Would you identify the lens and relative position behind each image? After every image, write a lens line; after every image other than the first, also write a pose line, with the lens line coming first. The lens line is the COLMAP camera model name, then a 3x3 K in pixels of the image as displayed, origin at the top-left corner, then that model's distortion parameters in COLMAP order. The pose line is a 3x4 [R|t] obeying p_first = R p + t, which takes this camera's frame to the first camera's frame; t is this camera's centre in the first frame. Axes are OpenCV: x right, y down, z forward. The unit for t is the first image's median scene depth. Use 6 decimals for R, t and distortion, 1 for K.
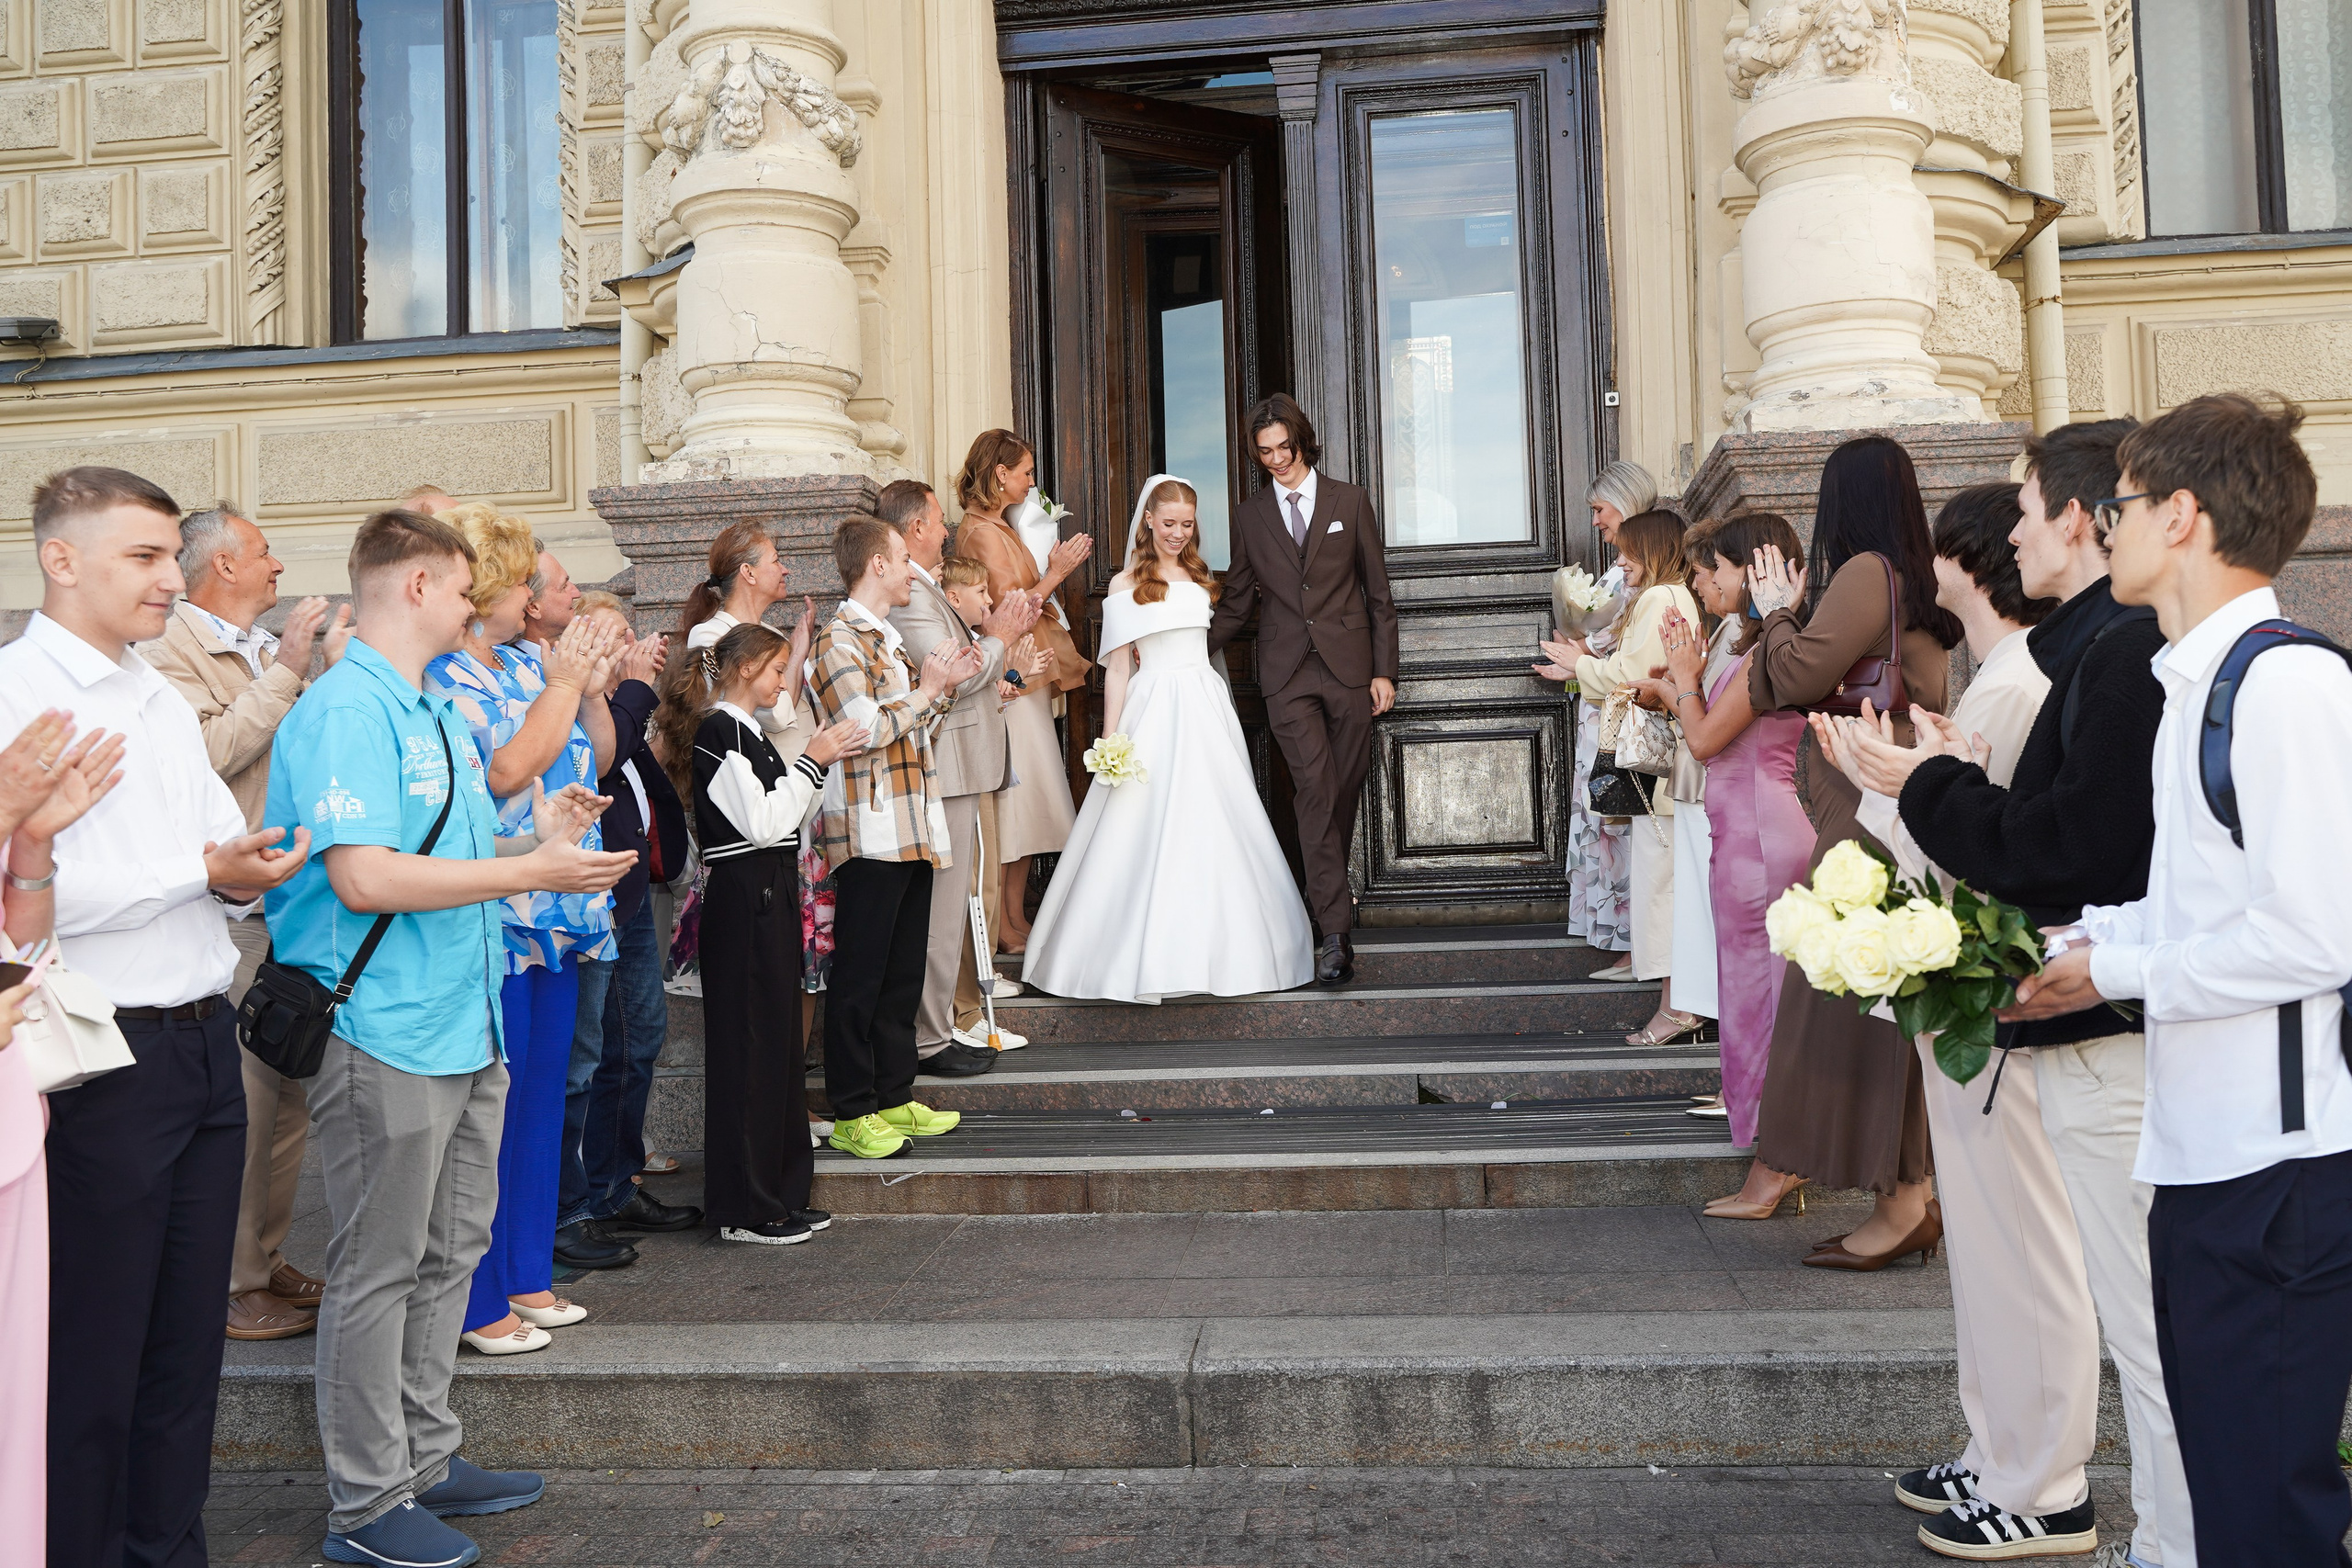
lens RADIAL K [[1810.3, 0, 1208.9], [0, 1810.3, 776.1], [0, 0, 1]] dist [-0.007804, 0.006577]
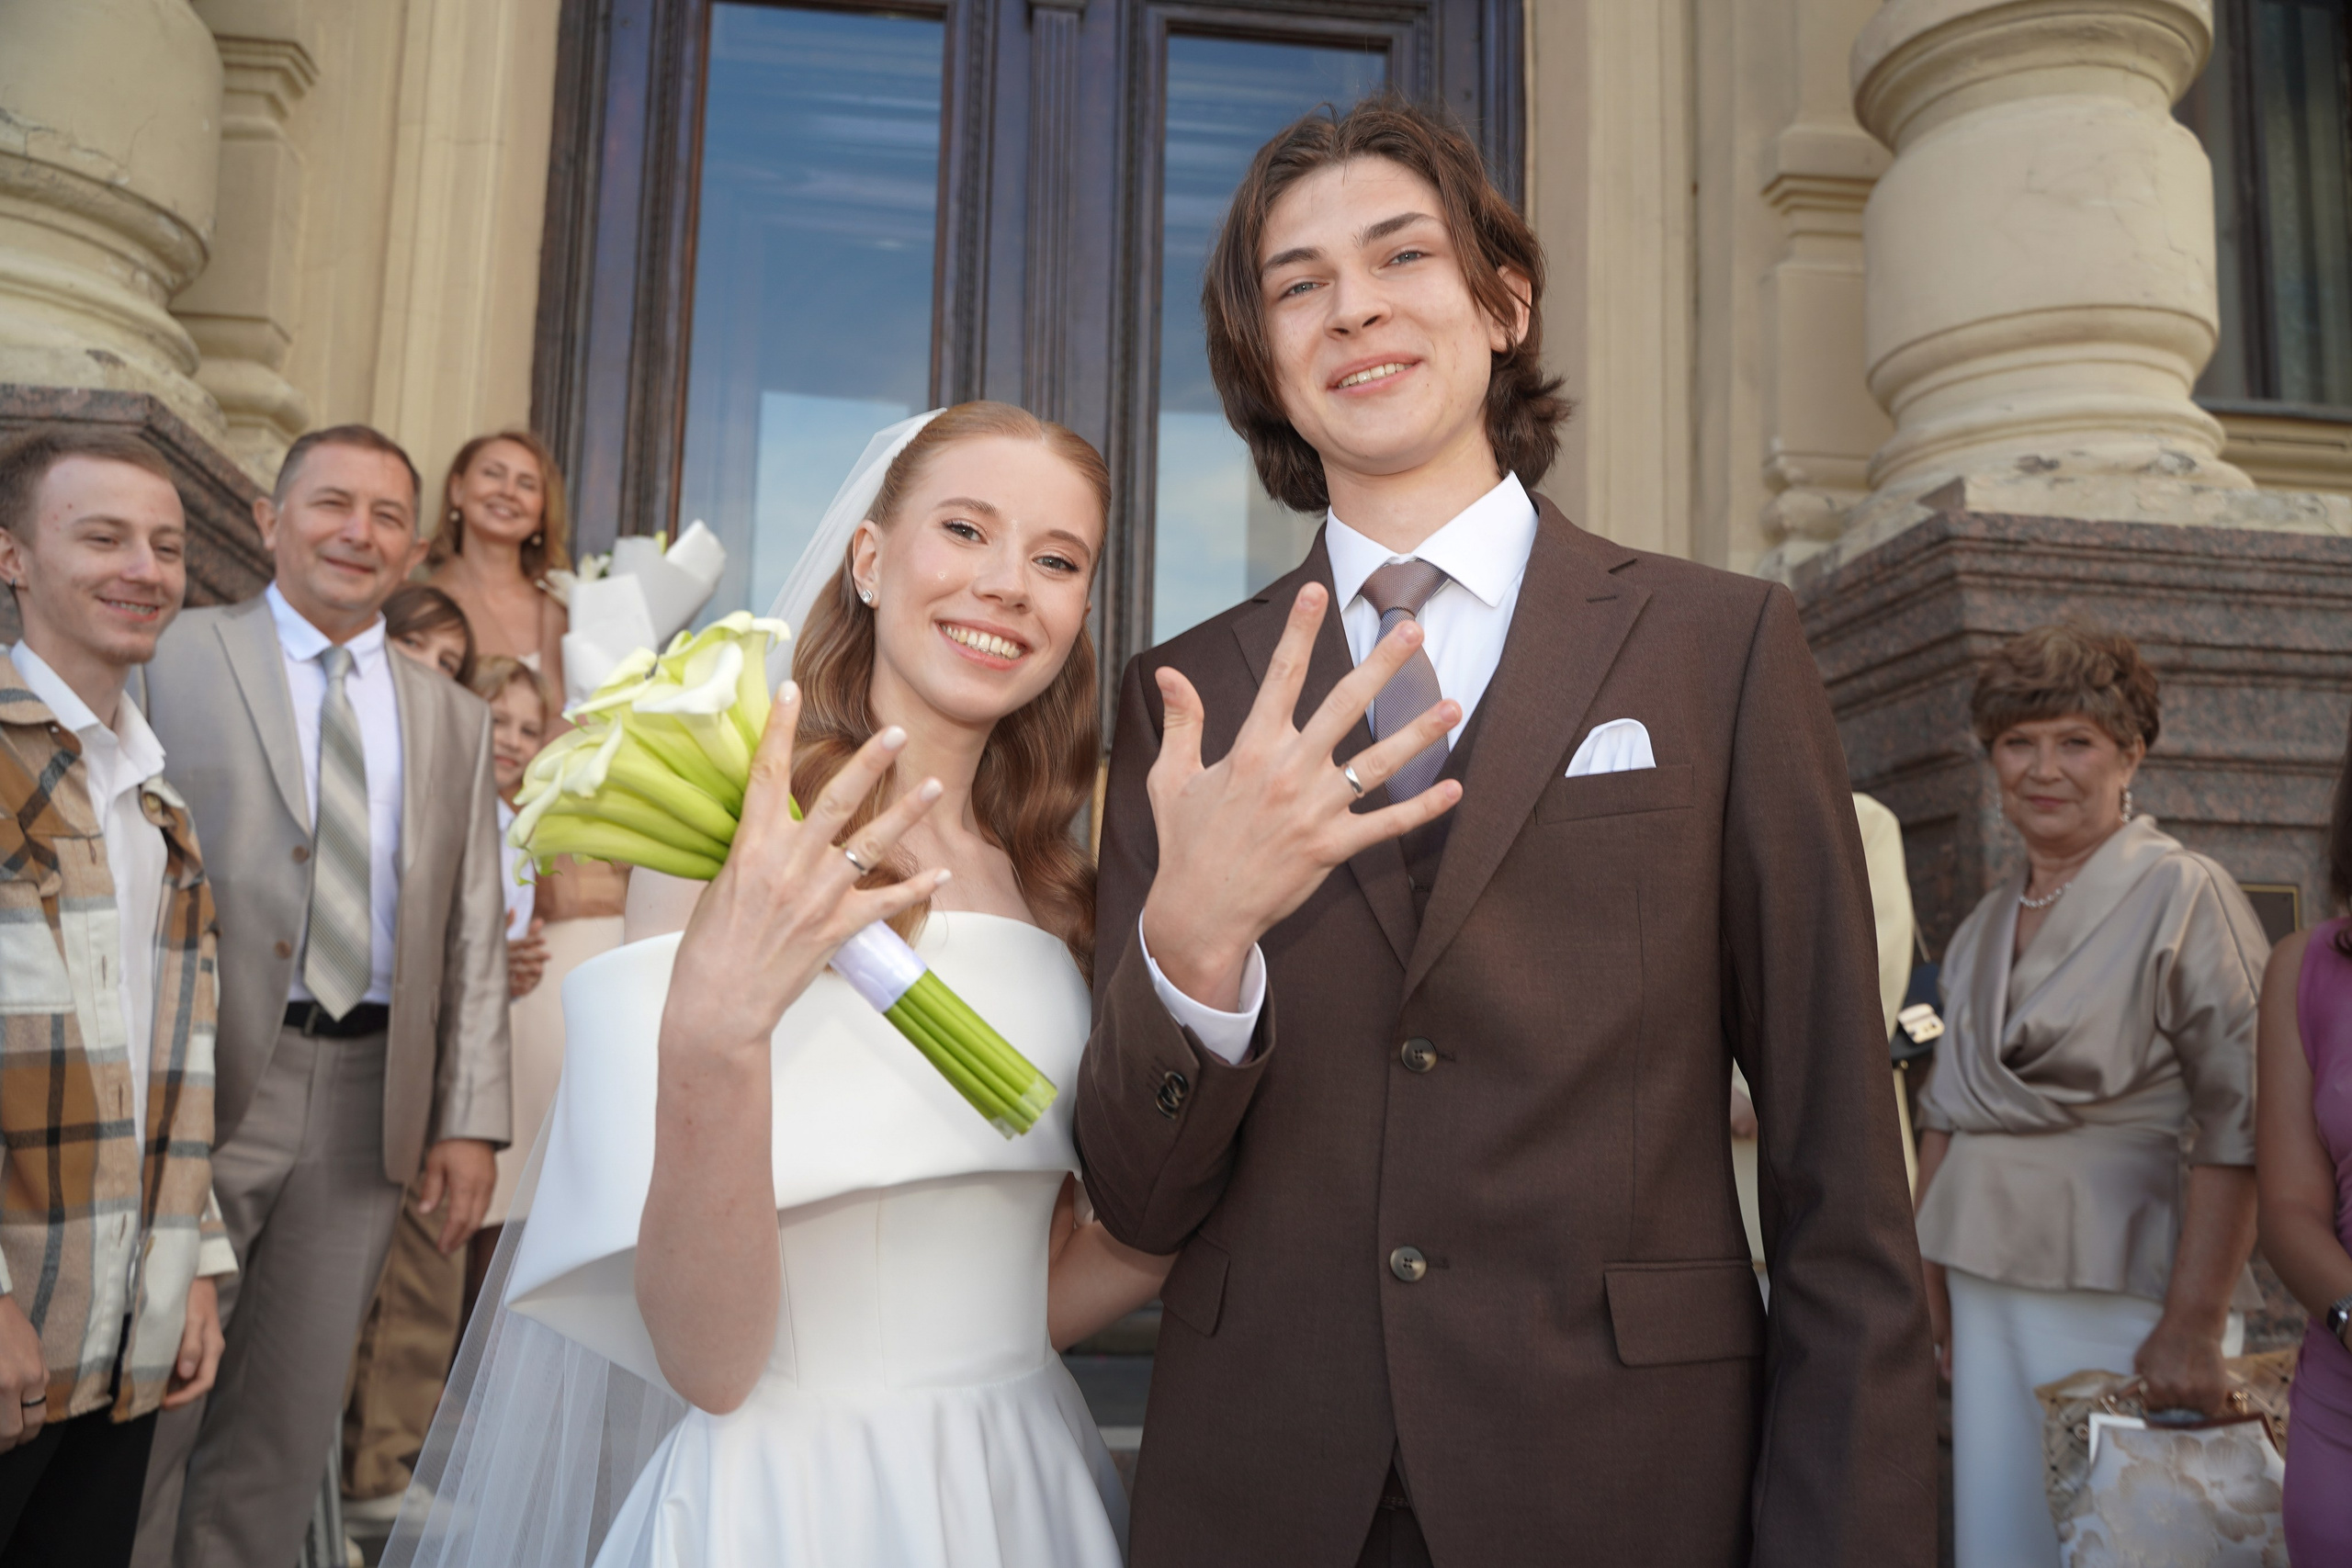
lens RADIAL K [[1950.9, 0, 1180.0], [0, 1950.9, 785.4], [0, 0, 1]] dist [-0.007580, 0.002633]
pose [[0.973406, 0.082447, 0.213737, -0.038164], [-0.057572, 0.991090, -0.120106, -0.027905], [-0.221735, 0.104607, 0.969480, 0.469453]]
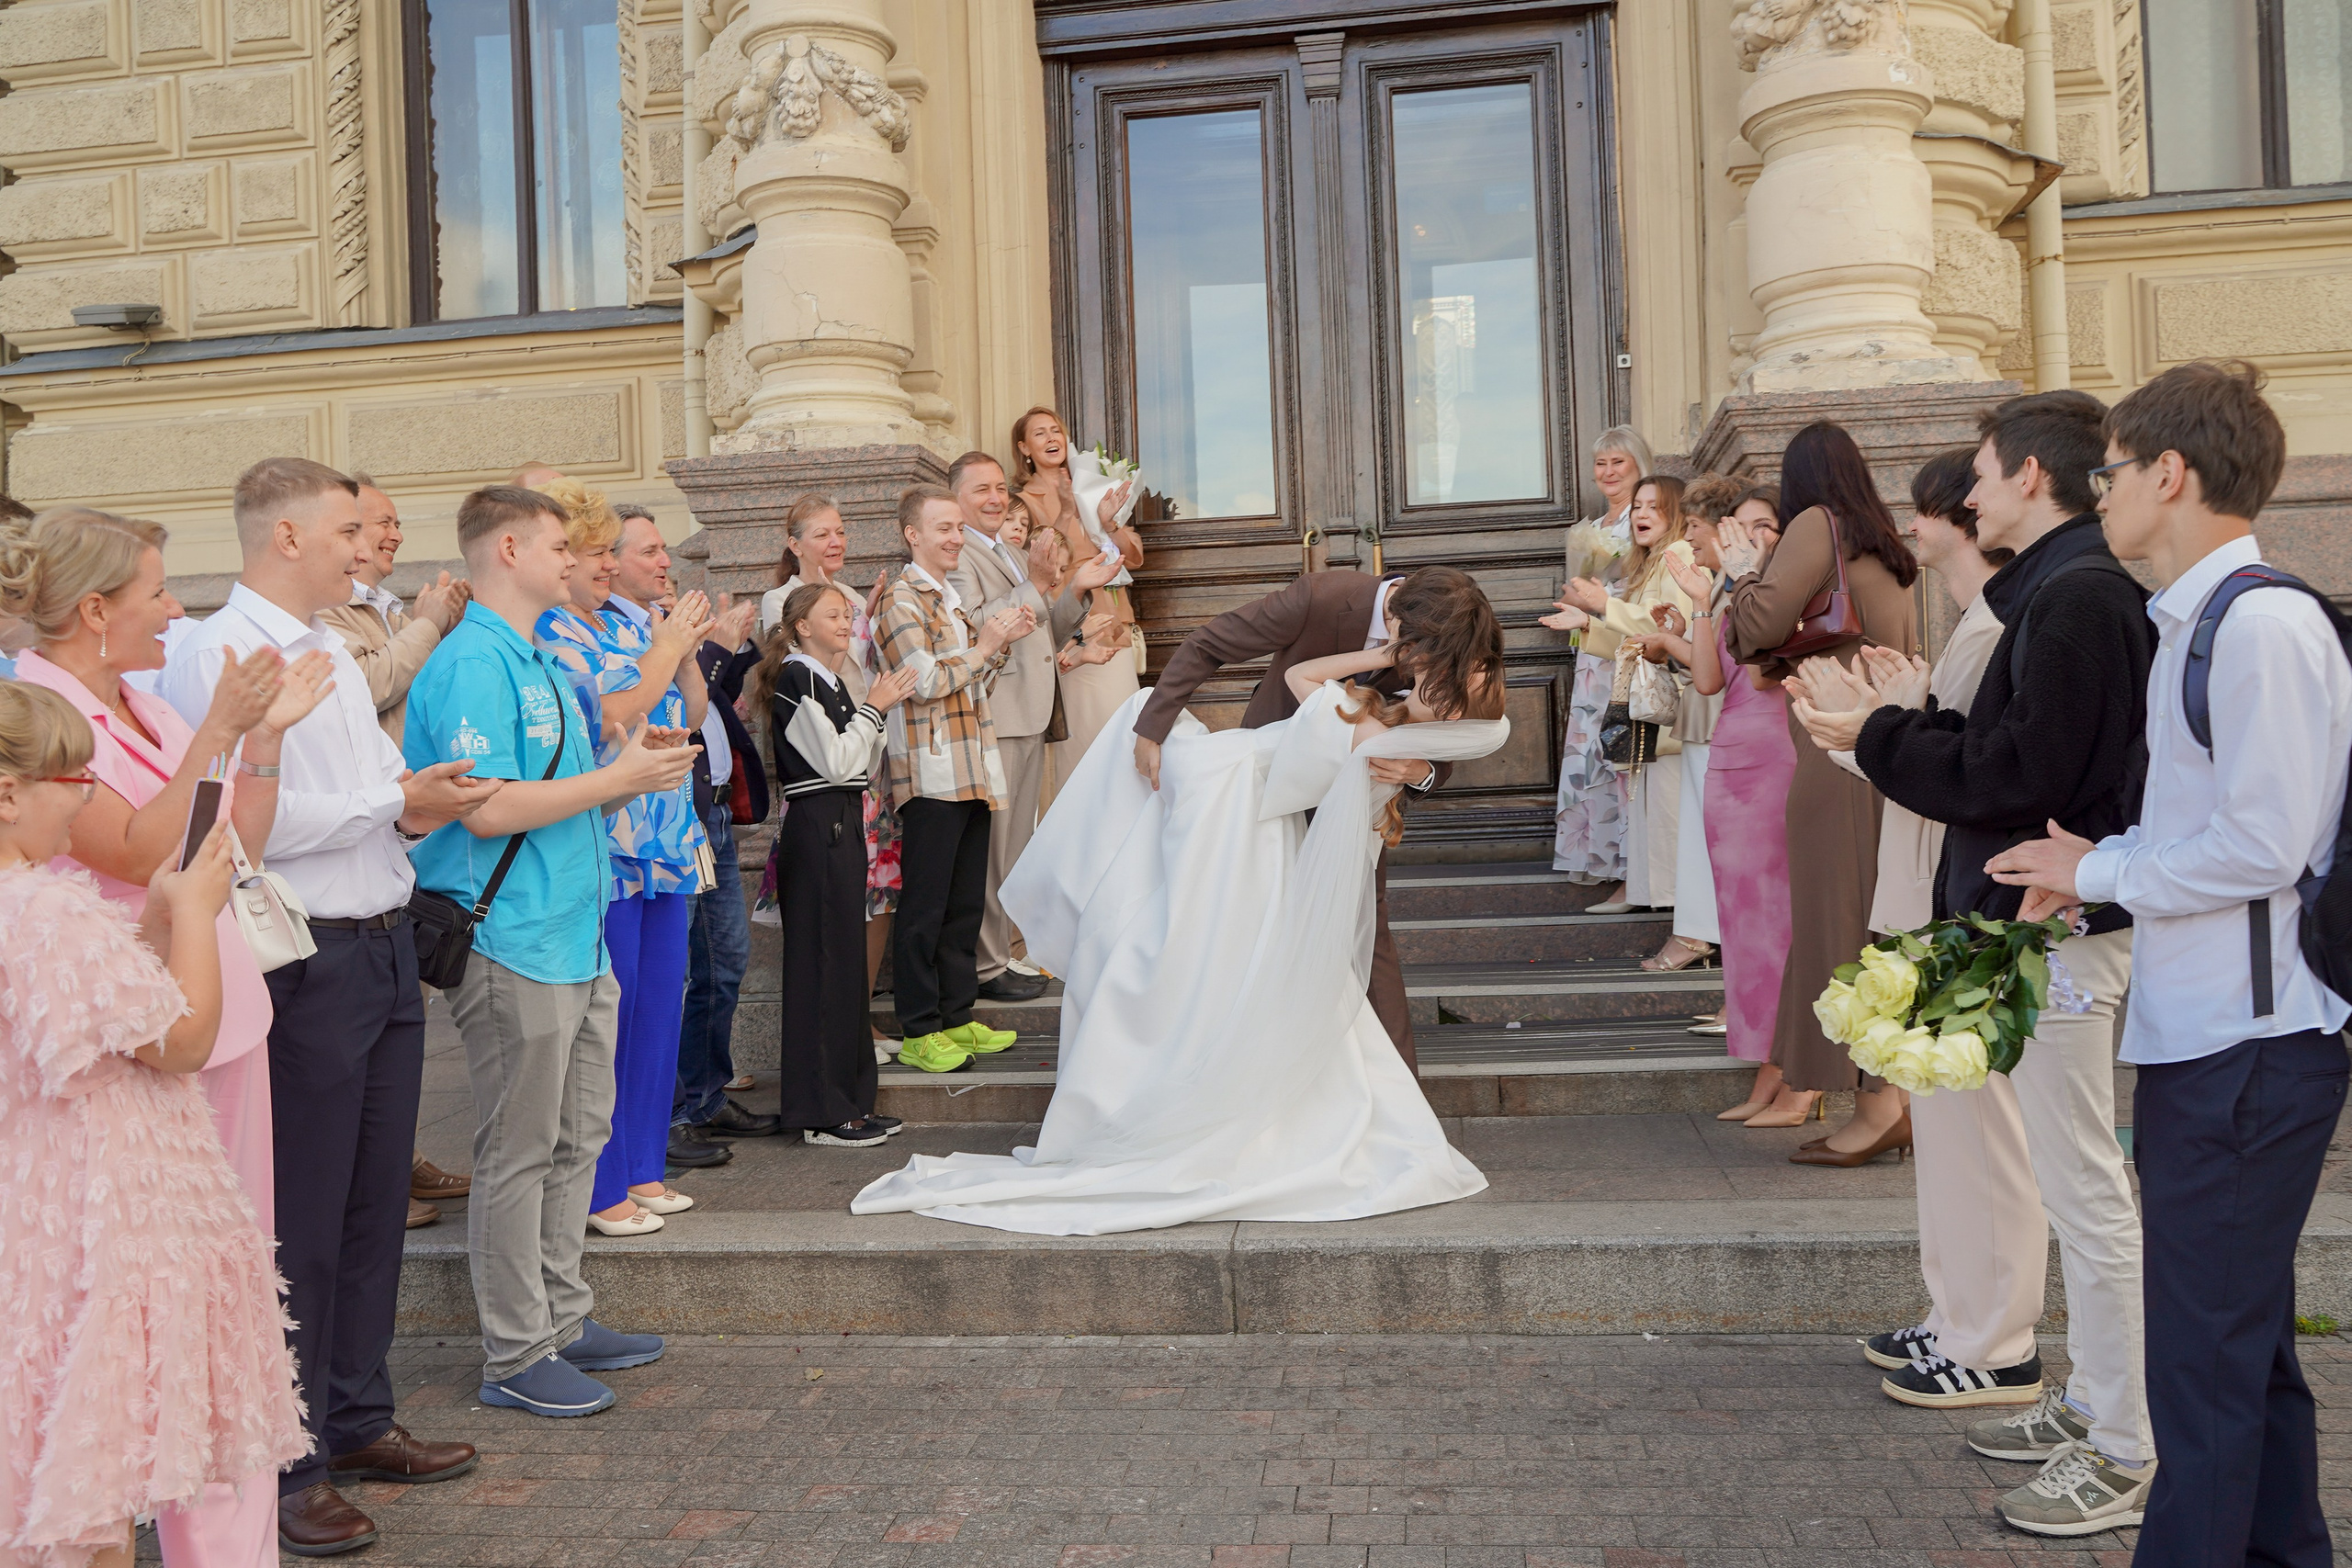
lens RADIAL K [[1762.4, 0, 1179.3], [0, 1762.4, 792.4], [0, 0, 1]] dist [-0.004254, 0.001724]
pose [[0.999425, -0.005958, -0.033389, -0.002692], [0.007141, 0.999347, 0.035426, 0.003919], [0.033157, -0.035644, 0.998814, -0.044964]]
